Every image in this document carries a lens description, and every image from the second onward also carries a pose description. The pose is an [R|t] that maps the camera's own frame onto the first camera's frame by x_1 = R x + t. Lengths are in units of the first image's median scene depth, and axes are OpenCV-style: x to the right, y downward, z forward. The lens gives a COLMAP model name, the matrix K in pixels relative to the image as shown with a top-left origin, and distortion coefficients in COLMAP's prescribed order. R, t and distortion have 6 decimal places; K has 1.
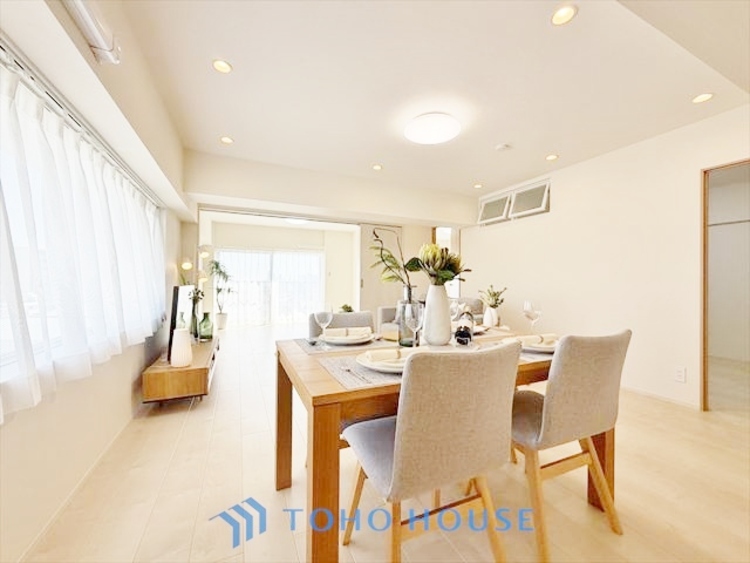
lens RADIAL K [[301.0, 0, 374.0], [0, 301.0, 281.9], [0, 0, 1]] dist [0.001240, -0.000406]
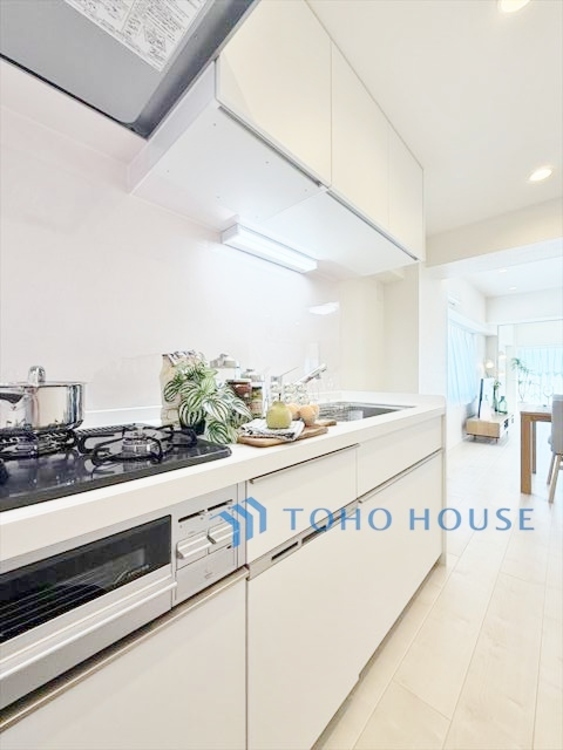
lens RADIAL K [[301.0, 0, 280.7], [0, 301.0, 373.4], [0, 0, 1]] dist [0.001240, -0.000406]
pose [[0.379589, -0.008703, -0.925114, 0.380266], [0.005355, 0.999960, -0.007210, -0.006830], [0.925140, -0.002218, 0.379620, -0.550504]]
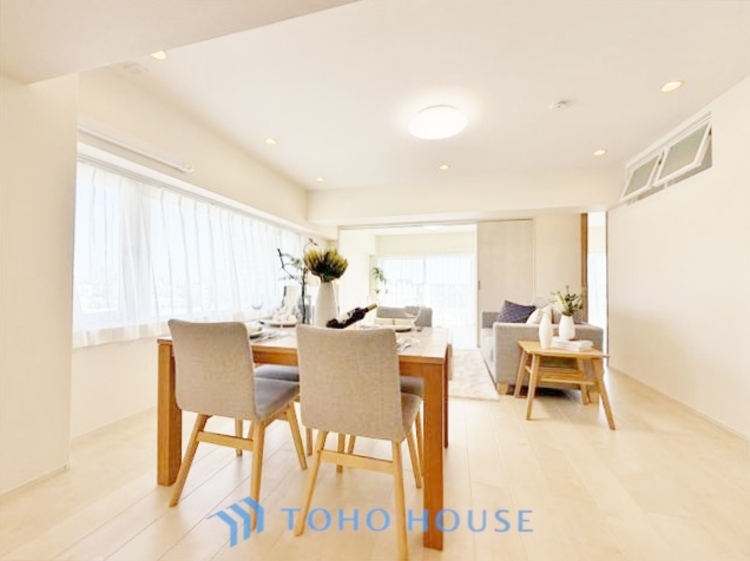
lens RADIAL K [[300.3, 0, 370.9], [0, 300.3, 281.7], [0, 0, 1]] dist [0.001211, -0.000722]
pose [[0.764929, -0.009907, -0.644039, 0.397929], [0.001713, 0.999909, -0.013347, 0.007797], [0.644113, 0.009106, 0.764876, 0.079989]]
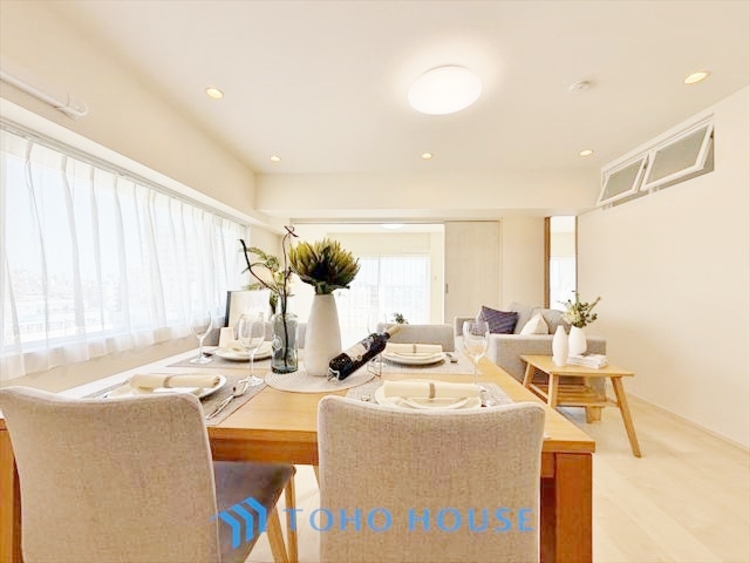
lens RADIAL K [[301.0, 0, 371.9], [0, 301.0, 282.5], [0, 0, 1]] dist [0.001240, -0.000406]
pose [[0.879986, -0.004249, -0.474981, 0.243897], [-0.001111, 0.999939, -0.011003, -0.004679], [0.474999, 0.010210, 0.879927, 0.145116]]
